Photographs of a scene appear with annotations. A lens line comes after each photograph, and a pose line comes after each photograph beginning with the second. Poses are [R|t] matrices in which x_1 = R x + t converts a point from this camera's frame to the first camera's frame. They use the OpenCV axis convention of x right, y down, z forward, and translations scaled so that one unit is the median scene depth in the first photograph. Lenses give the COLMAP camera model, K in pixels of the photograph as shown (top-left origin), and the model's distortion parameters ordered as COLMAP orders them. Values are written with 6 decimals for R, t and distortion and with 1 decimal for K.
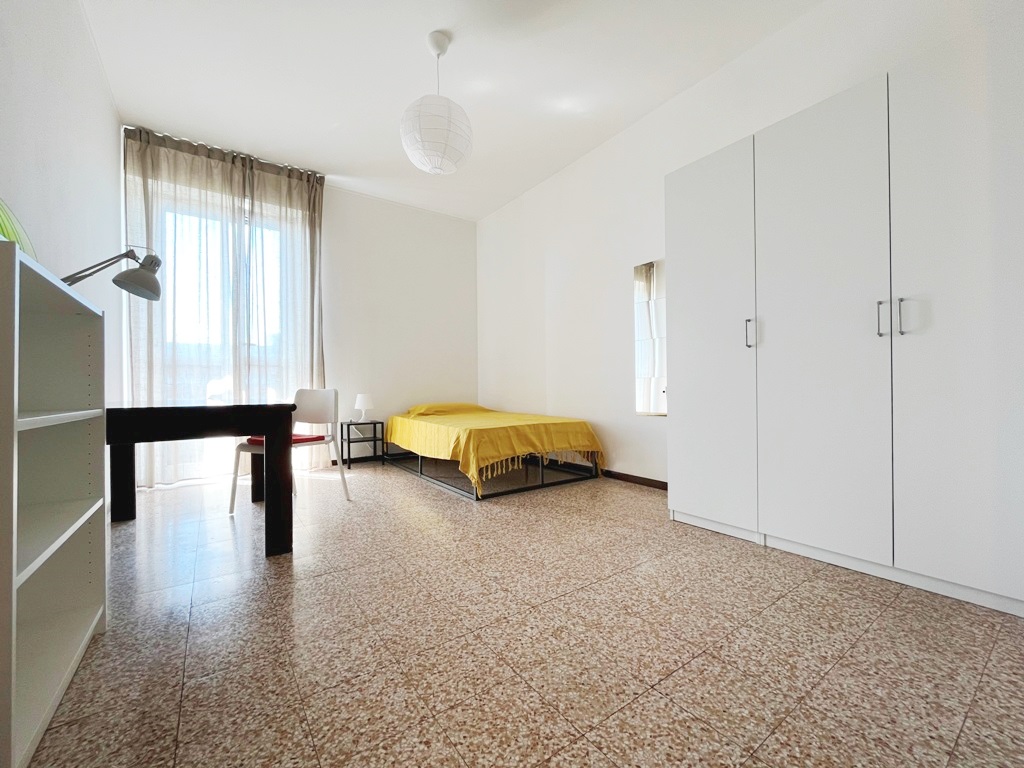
lens RADIAL K [[419.7, 0, 511.2], [0, 419.7, 386.2], [0, 0, 1]] dist [-0.002559, -0.000134]
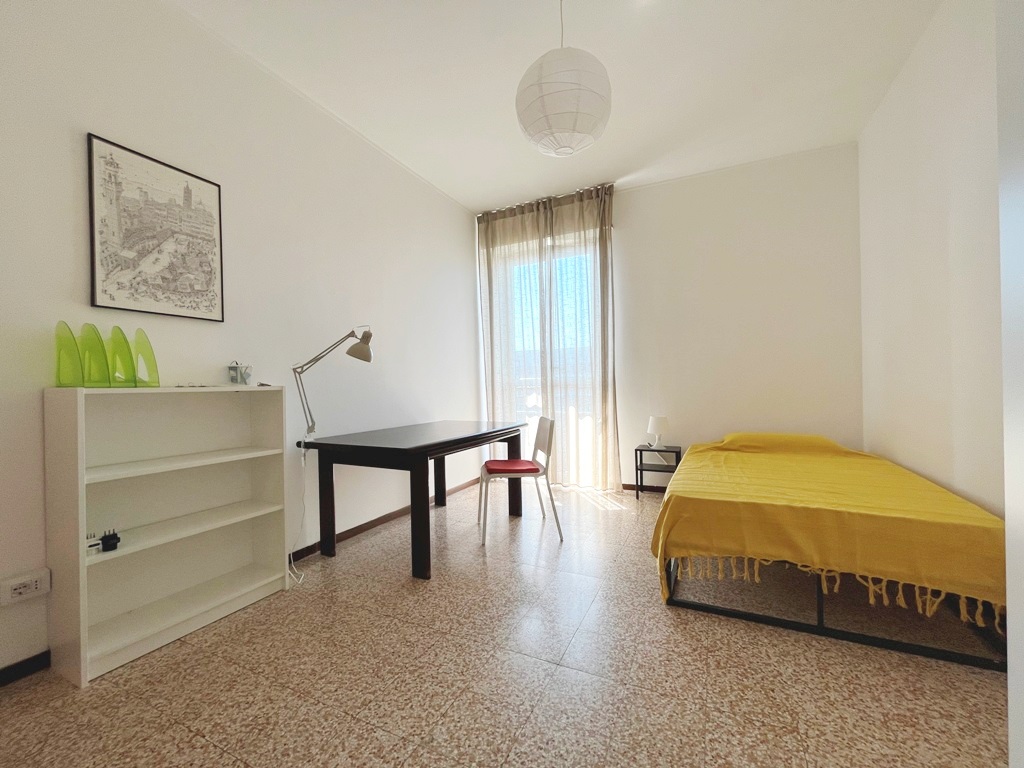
lens RADIAL K [[419.7, 0, 511.2], [0, 419.7, 386.2], [0, 0, 1]] dist [-0.002559, -0.000134]
pose [[0.481628, 0.003989, -0.876367, 0.360358], [0.016823, 0.999763, 0.013796, -0.082487], [0.876214, -0.021388, 0.481447, 0.444256]]
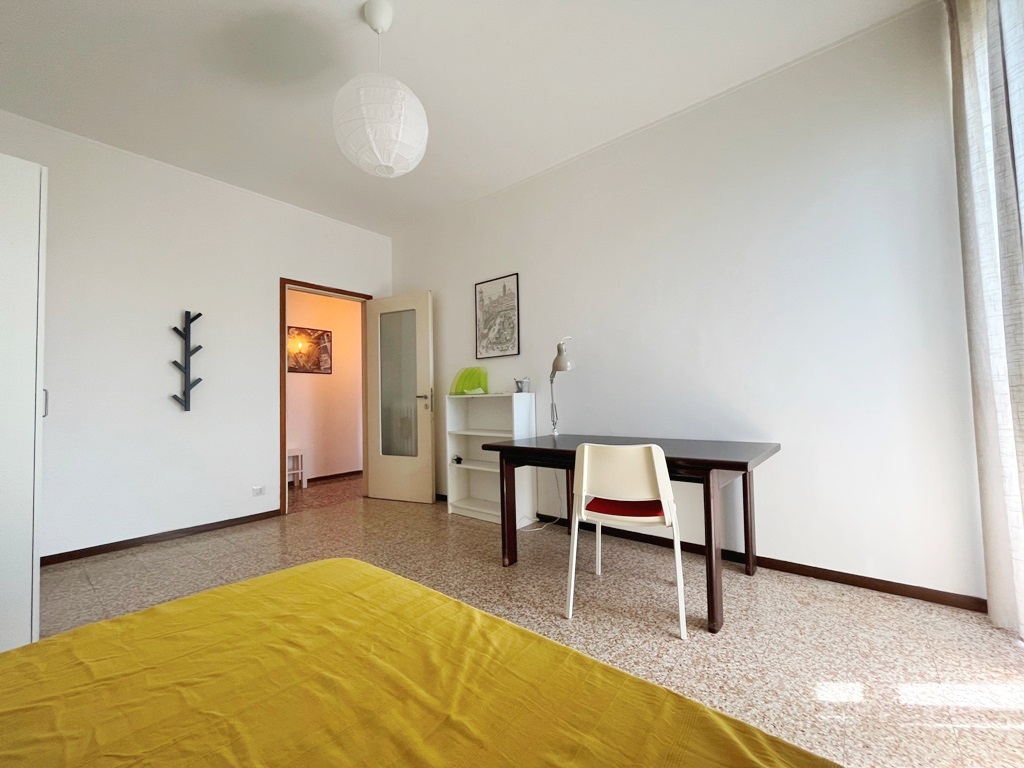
lens RADIAL K [[419.7, 0, 511.2], [0, 419.7, 386.2], [0, 0, 1]] dist [-0.002559, -0.000134]
pose [[-0.965117, 0.025152, -0.260607, -0.156282], [0.034133, 0.998967, -0.029995, -0.066048], [0.259584, -0.037844, -0.964979, 1.470978]]
